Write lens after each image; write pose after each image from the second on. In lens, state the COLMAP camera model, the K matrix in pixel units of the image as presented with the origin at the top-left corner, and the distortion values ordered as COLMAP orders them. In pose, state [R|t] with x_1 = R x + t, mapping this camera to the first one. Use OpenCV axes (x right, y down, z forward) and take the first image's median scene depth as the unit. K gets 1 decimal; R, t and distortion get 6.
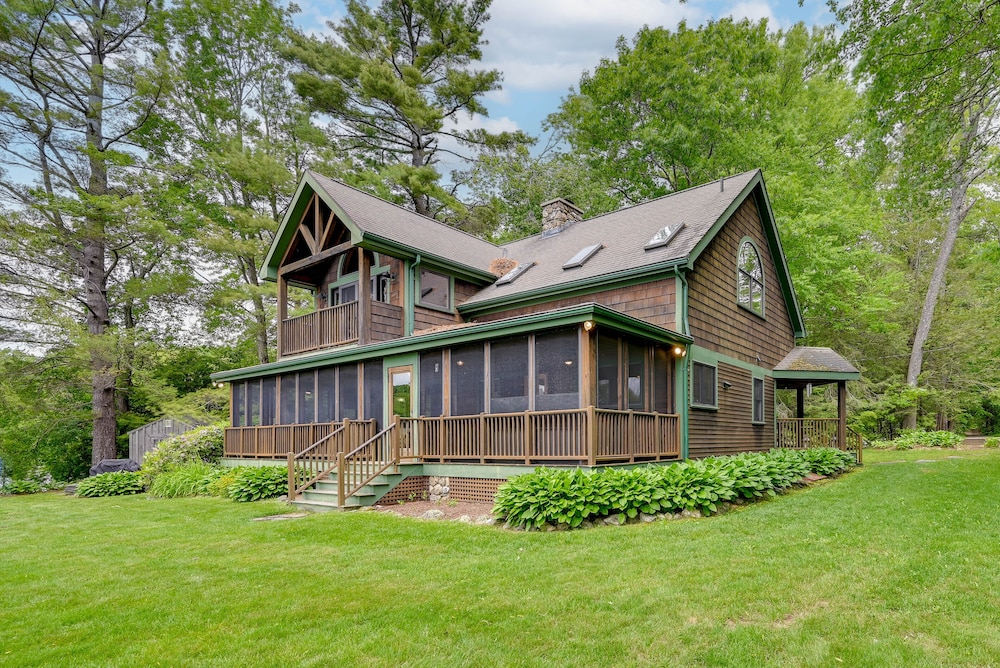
lens RADIAL K [[2317.3, 0, 499.6], [0, 2317.3, 333.5], [0, 0, 1]] dist [0.003683, 0.000000]
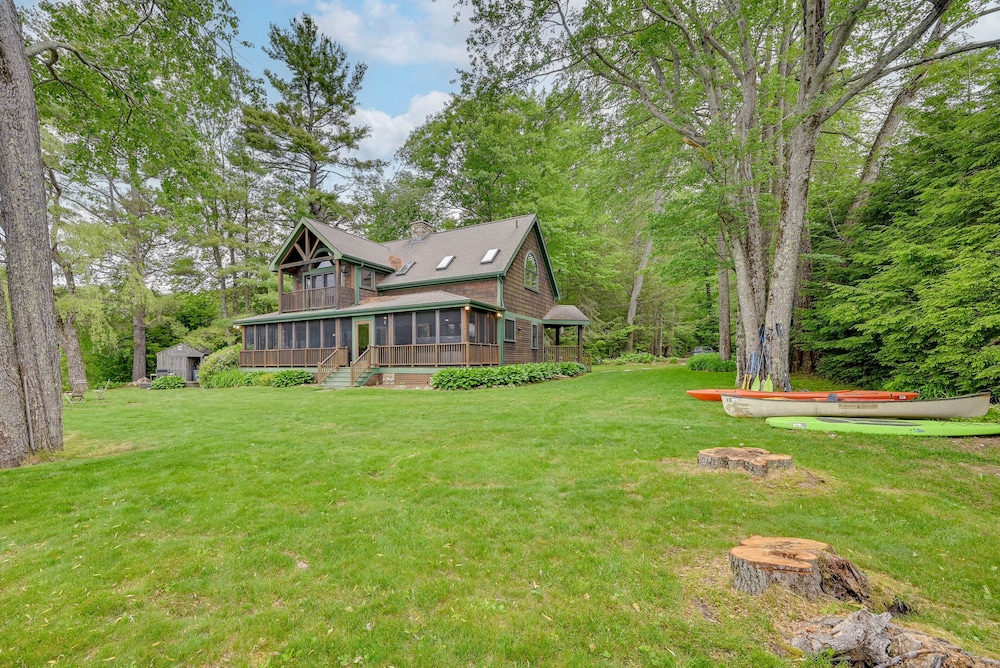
lens RADIAL K [[2317.3, 0, 499.9], [0, 2317.3, 334.8], [0, 0, 1]] dist [0.003683, 0.000000]
pose [[0.994795, 0.000958, 0.101895, -0.114059], [-0.004357, 0.999441, 0.033138, -0.036523], [-0.101806, -0.033409, 0.994243, -0.915439]]
